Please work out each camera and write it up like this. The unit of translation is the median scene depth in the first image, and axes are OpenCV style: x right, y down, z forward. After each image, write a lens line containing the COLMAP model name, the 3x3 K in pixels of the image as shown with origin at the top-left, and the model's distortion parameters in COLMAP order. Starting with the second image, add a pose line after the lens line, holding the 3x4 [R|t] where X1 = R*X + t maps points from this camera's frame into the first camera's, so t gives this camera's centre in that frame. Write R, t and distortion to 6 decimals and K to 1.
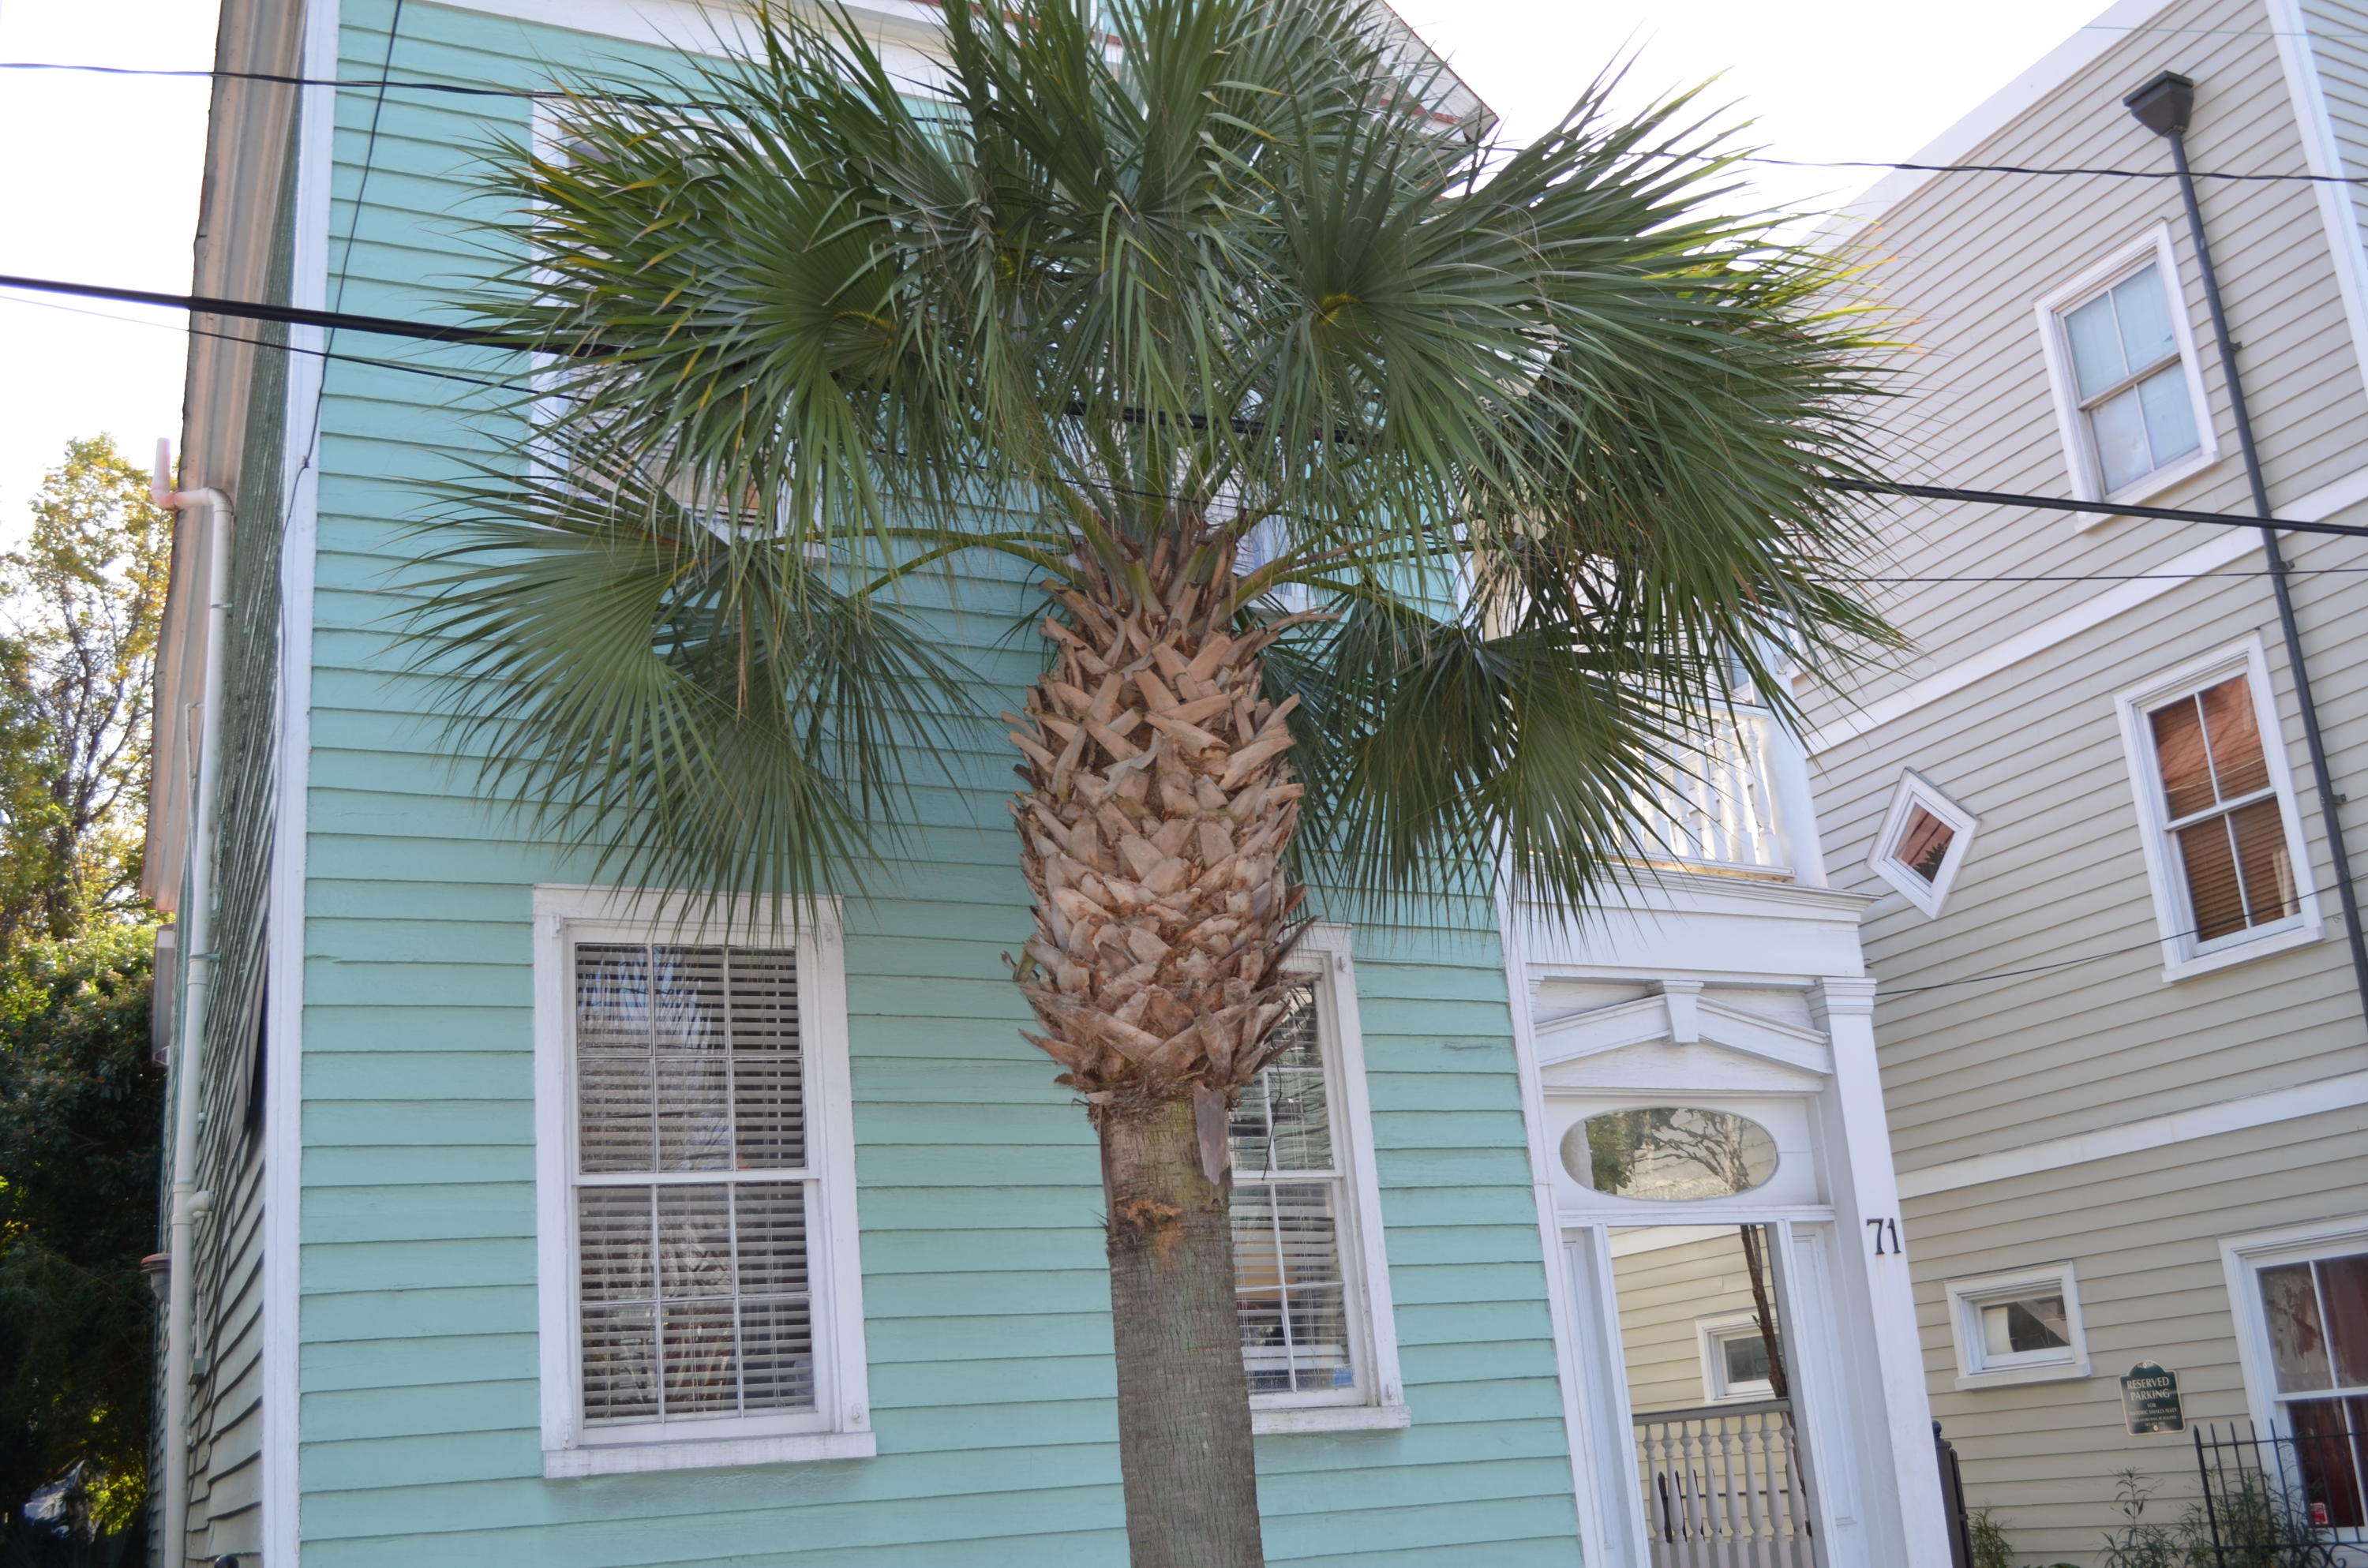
lens RADIAL K [[2286.6, 0, 1188.0], [0, 2286.6, 790.9], [0, 0, 1]] dist [-0.037576, 0.000000]
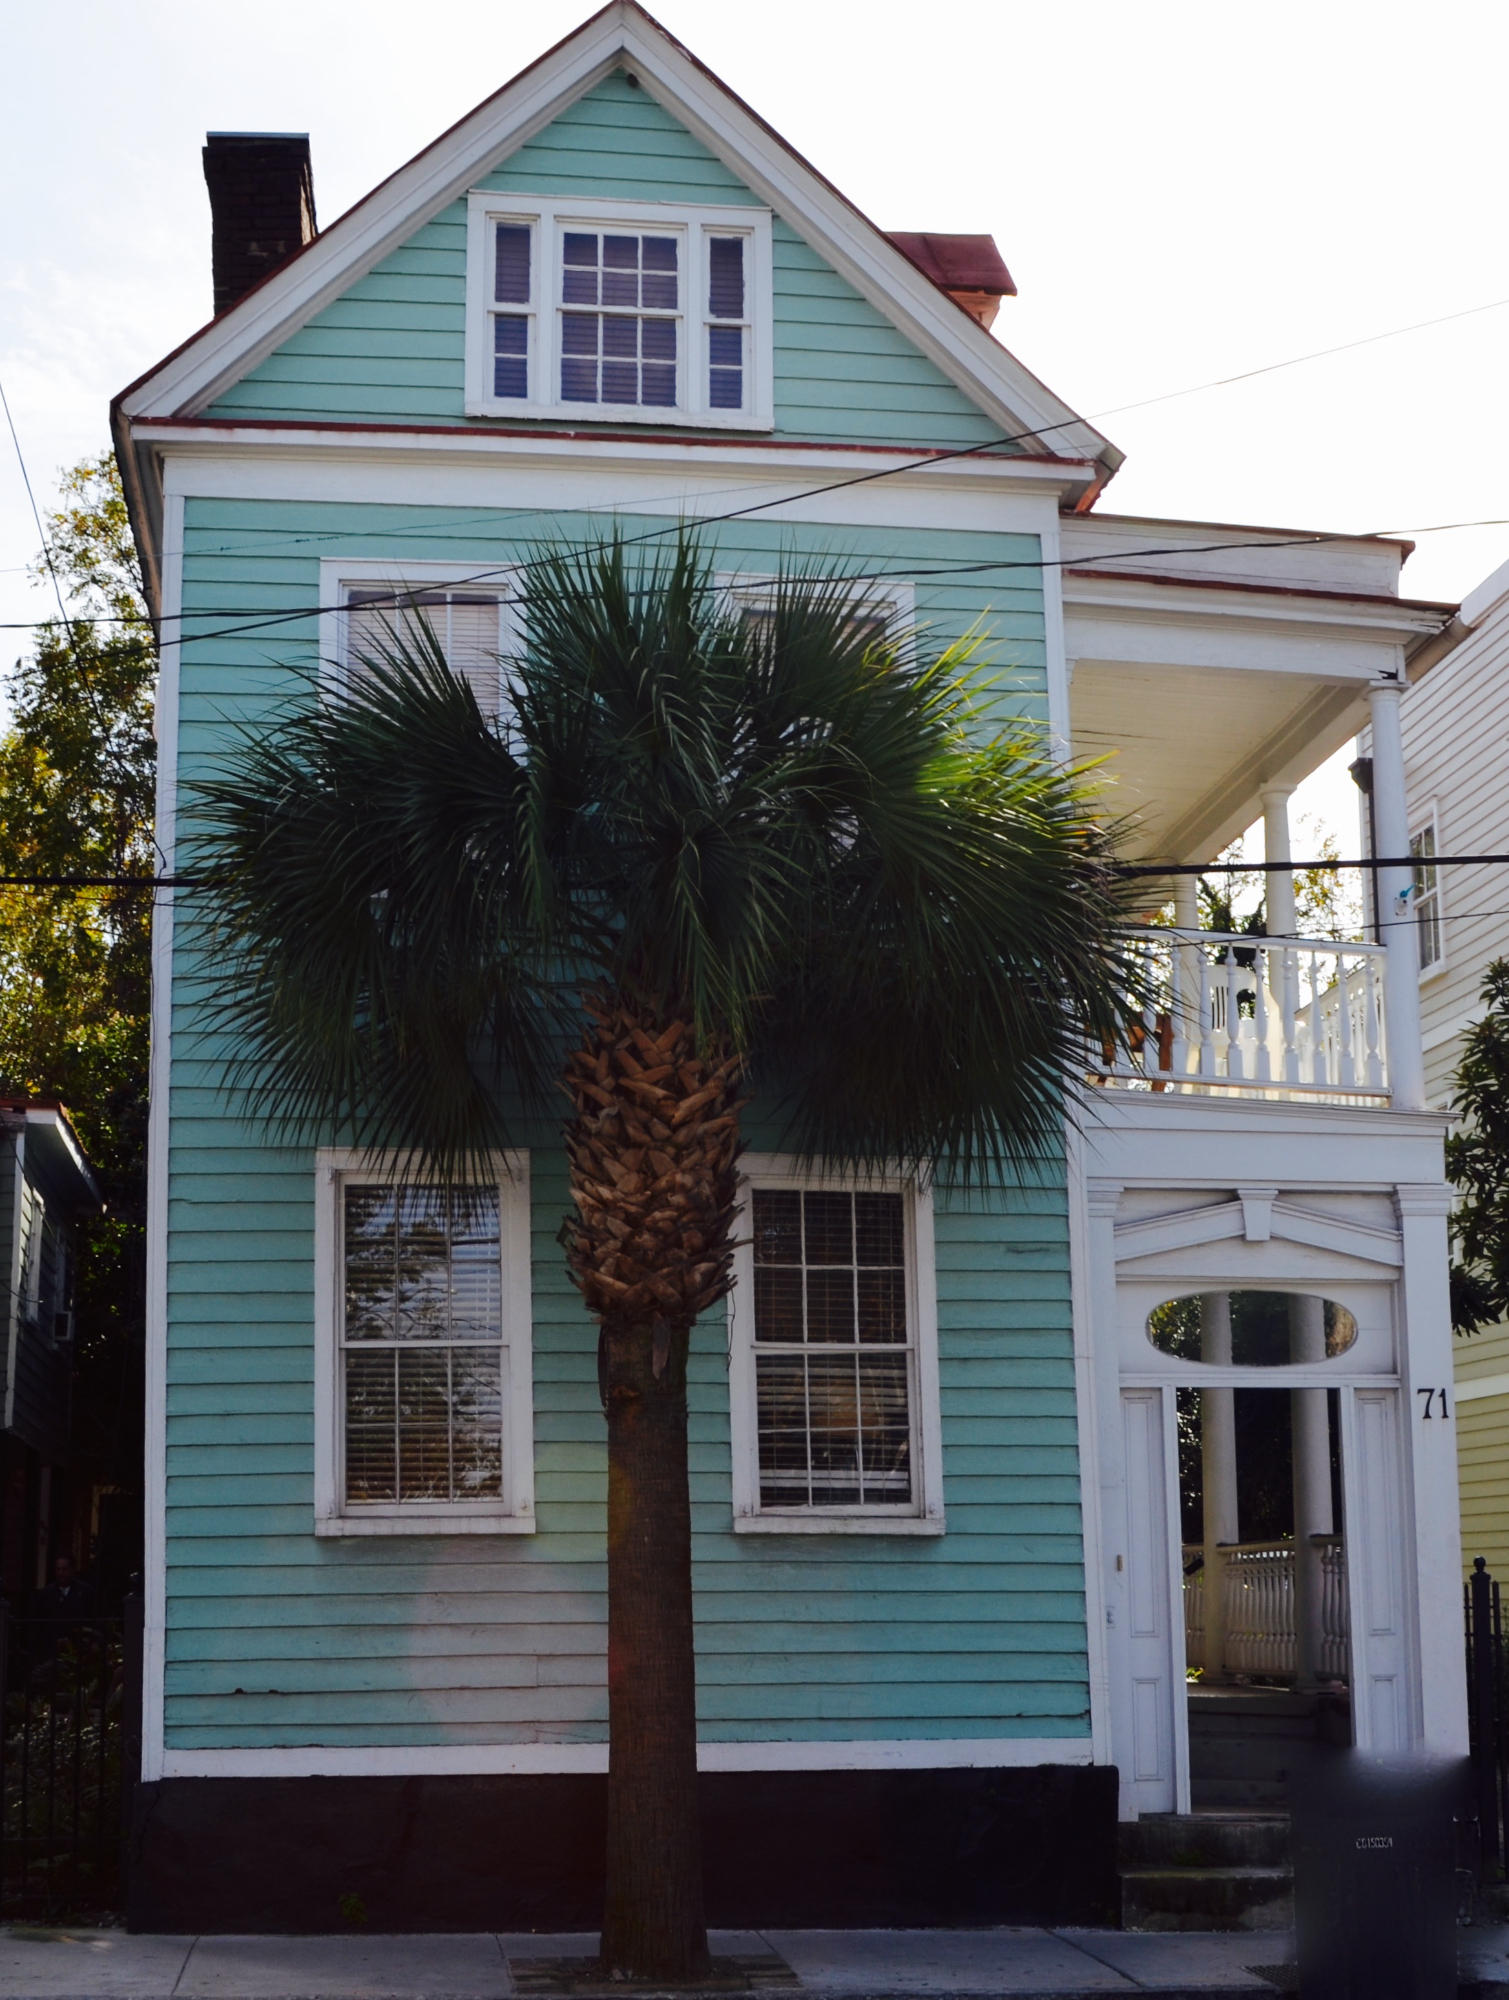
lens RADIAL K [[2964.6, 0, 753.0], [0, 2964.6, 999.8], [0, 0, 1]] dist [0.001607, 0.000000]
pose [[0.951842, 0.003984, -0.306562, 0.606489], [0.029722, 0.994007, 0.105201, -0.261828], [0.305144, -0.109246, 0.946019, -0.775739]]
